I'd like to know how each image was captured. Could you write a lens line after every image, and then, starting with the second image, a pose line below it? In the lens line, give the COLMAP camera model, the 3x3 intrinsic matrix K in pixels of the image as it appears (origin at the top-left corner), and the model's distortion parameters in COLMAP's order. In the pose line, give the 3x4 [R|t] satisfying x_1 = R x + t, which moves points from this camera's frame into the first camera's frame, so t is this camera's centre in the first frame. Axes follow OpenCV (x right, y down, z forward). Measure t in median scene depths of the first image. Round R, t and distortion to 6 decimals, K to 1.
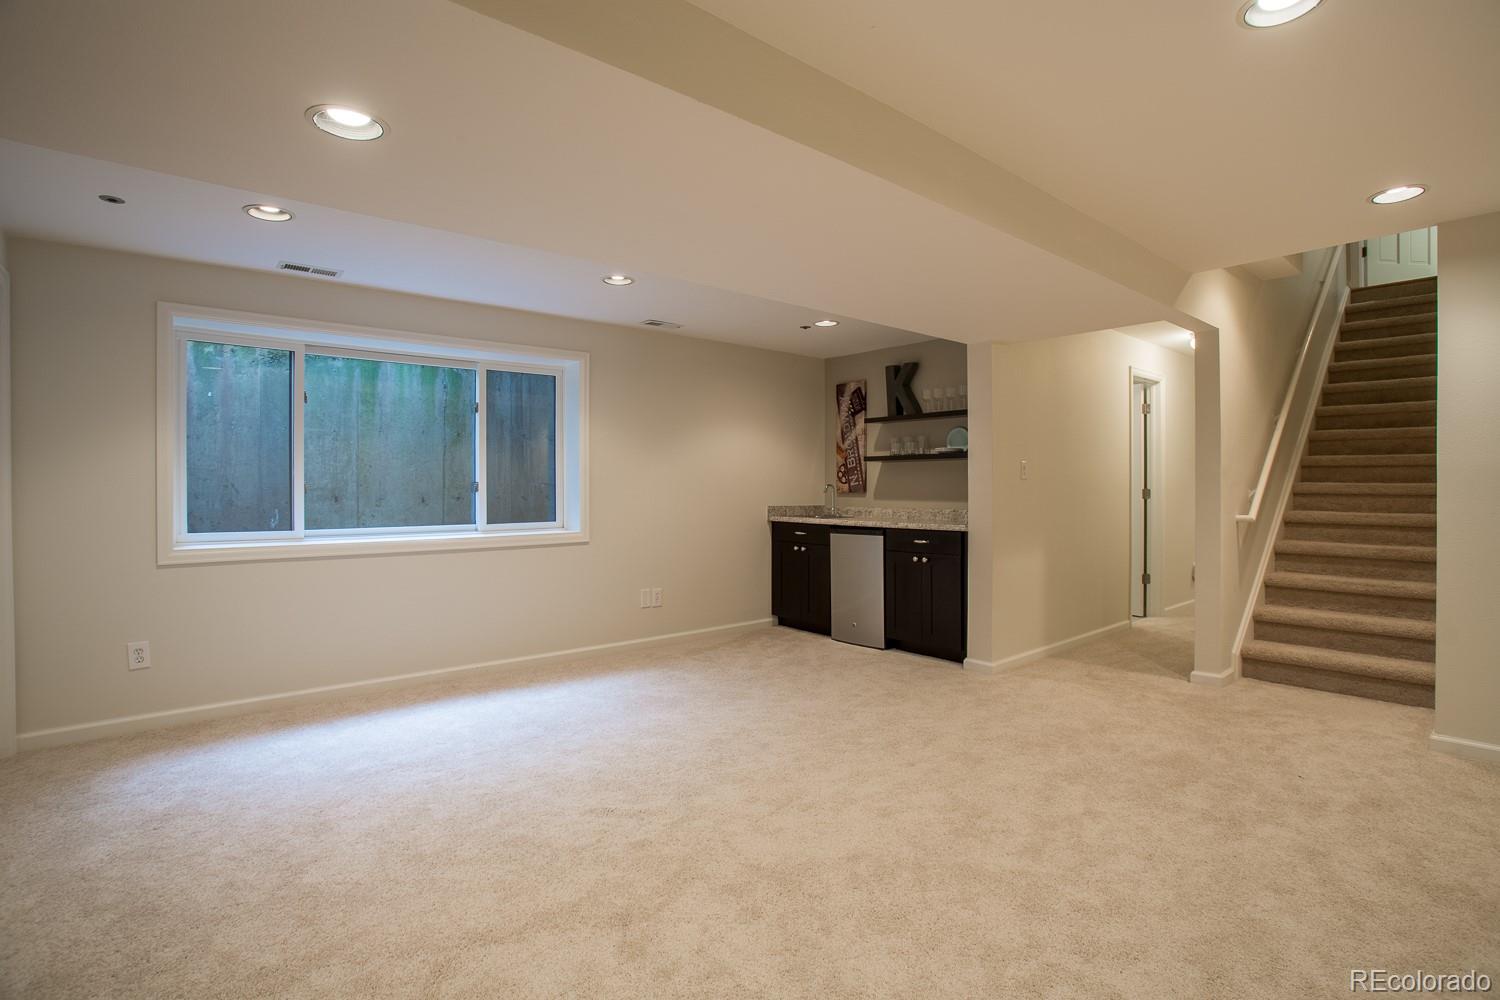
lens RADIAL K [[754.2, 0, 752.6], [0, 754.2, 493.6], [0, 0, 1]] dist [-0.002924, -0.000764]
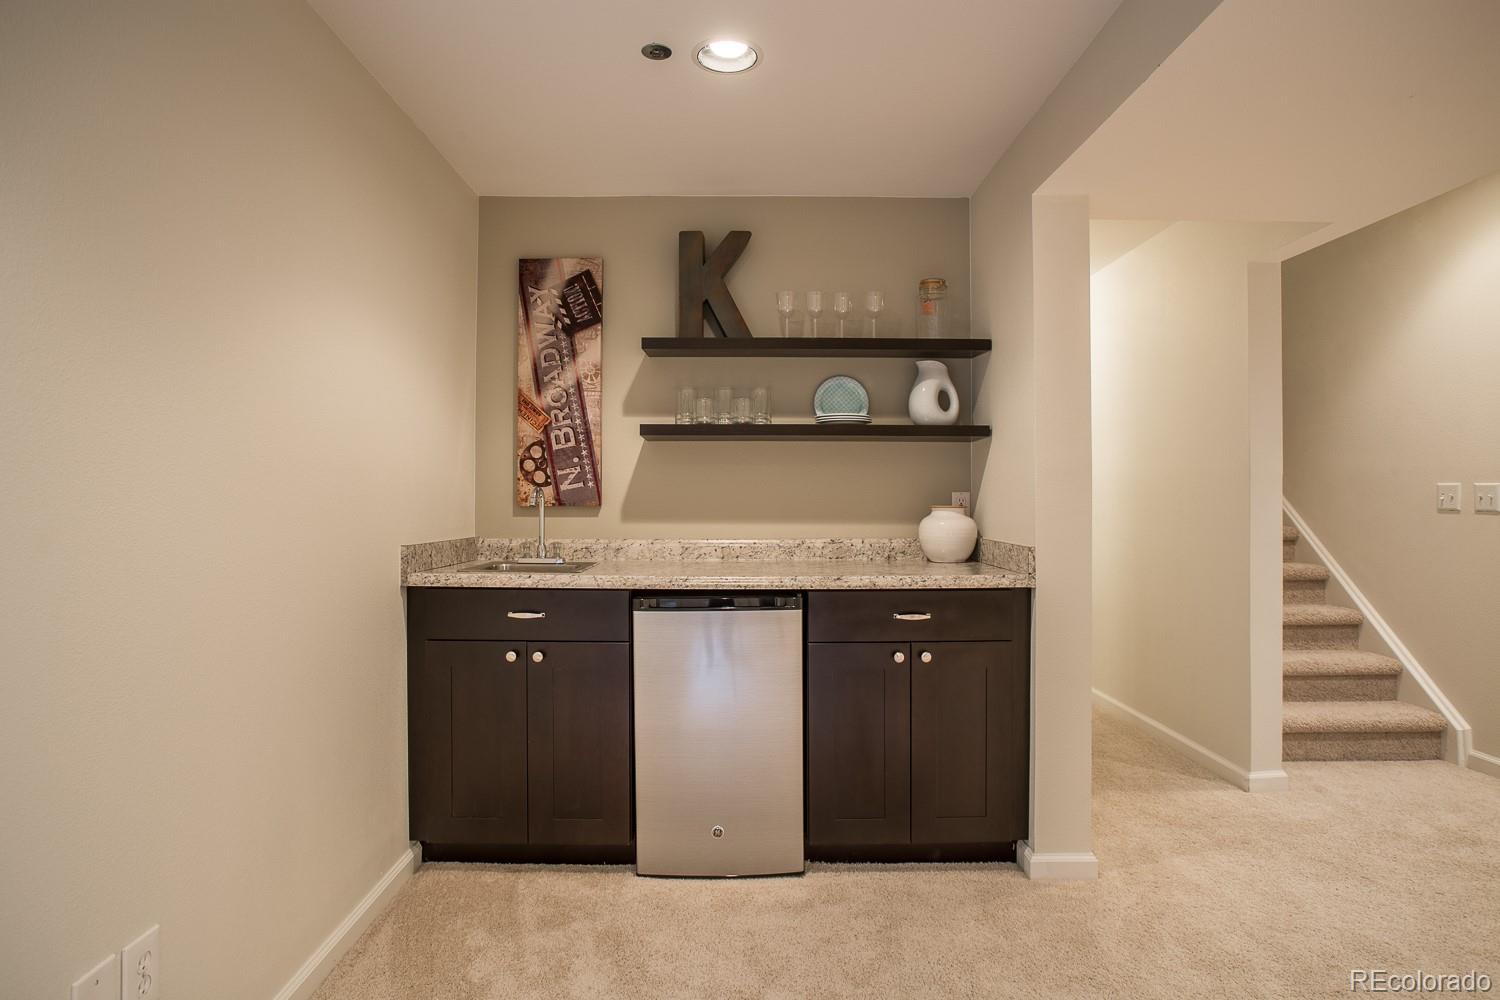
lens RADIAL K [[854.0, 0, 745.8], [0, 854.0, 494.0], [0, 0, 1]] dist [-0.006078, 0.000937]
pose [[0.652996, 0.002901, 0.757356, -0.181967], [0.005687, 0.999946, -0.008733, -0.003705], [-0.757340, 0.010009, 0.652944, 0.604192]]
